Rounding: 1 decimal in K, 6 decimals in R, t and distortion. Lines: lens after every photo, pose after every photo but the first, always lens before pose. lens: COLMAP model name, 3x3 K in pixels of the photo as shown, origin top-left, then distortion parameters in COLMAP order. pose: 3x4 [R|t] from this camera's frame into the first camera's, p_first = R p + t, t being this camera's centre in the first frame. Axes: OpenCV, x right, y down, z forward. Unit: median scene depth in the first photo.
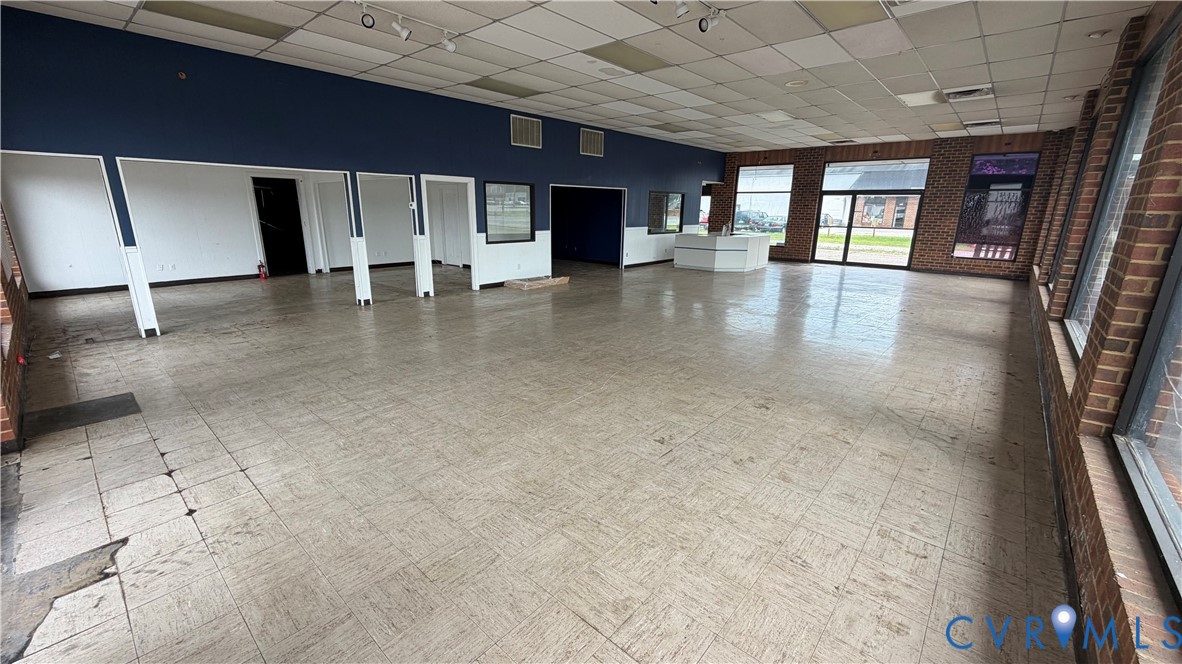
lens RADIAL K [[472.1, 0, 592.8], [0, 472.1, 335.2], [0, 0, 1]] dist [-0.001540, -0.000123]
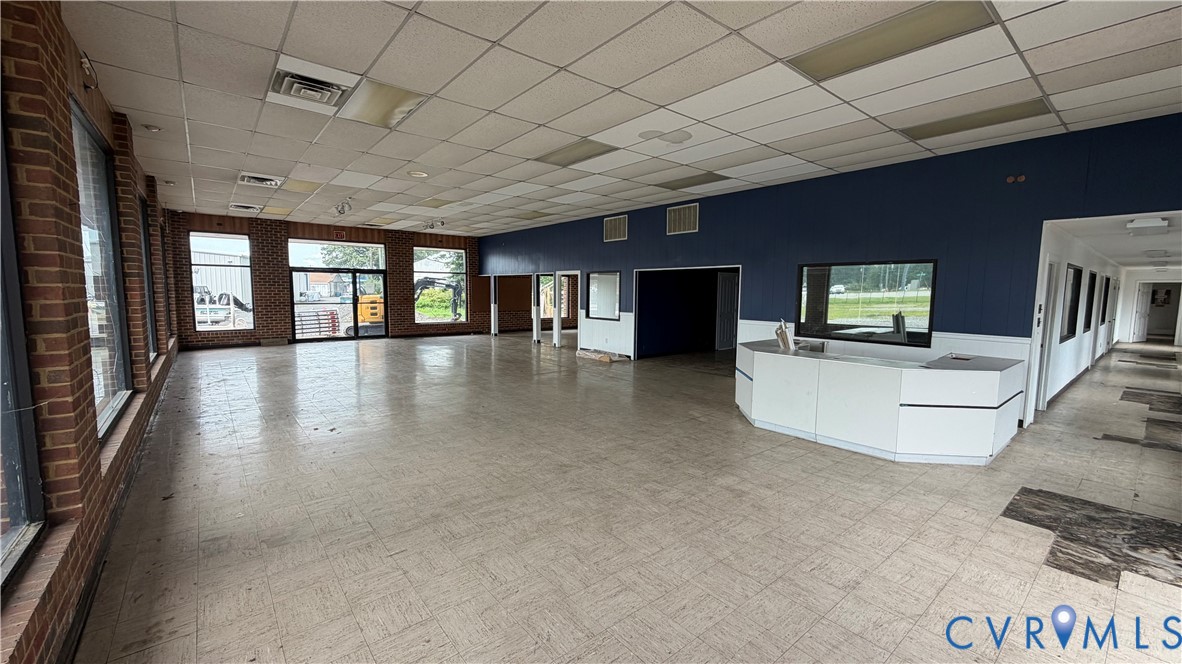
lens RADIAL K [[472.1, 0, 594.3], [0, 472.1, 332.9], [0, 0, 1]] dist [-0.001540, -0.000123]
pose [[-0.161225, 0.078729, -0.983772, 0.947823], [-0.268814, 0.955621, 0.120531, -0.284711], [0.949603, 0.283885, -0.132907, 1.079110]]
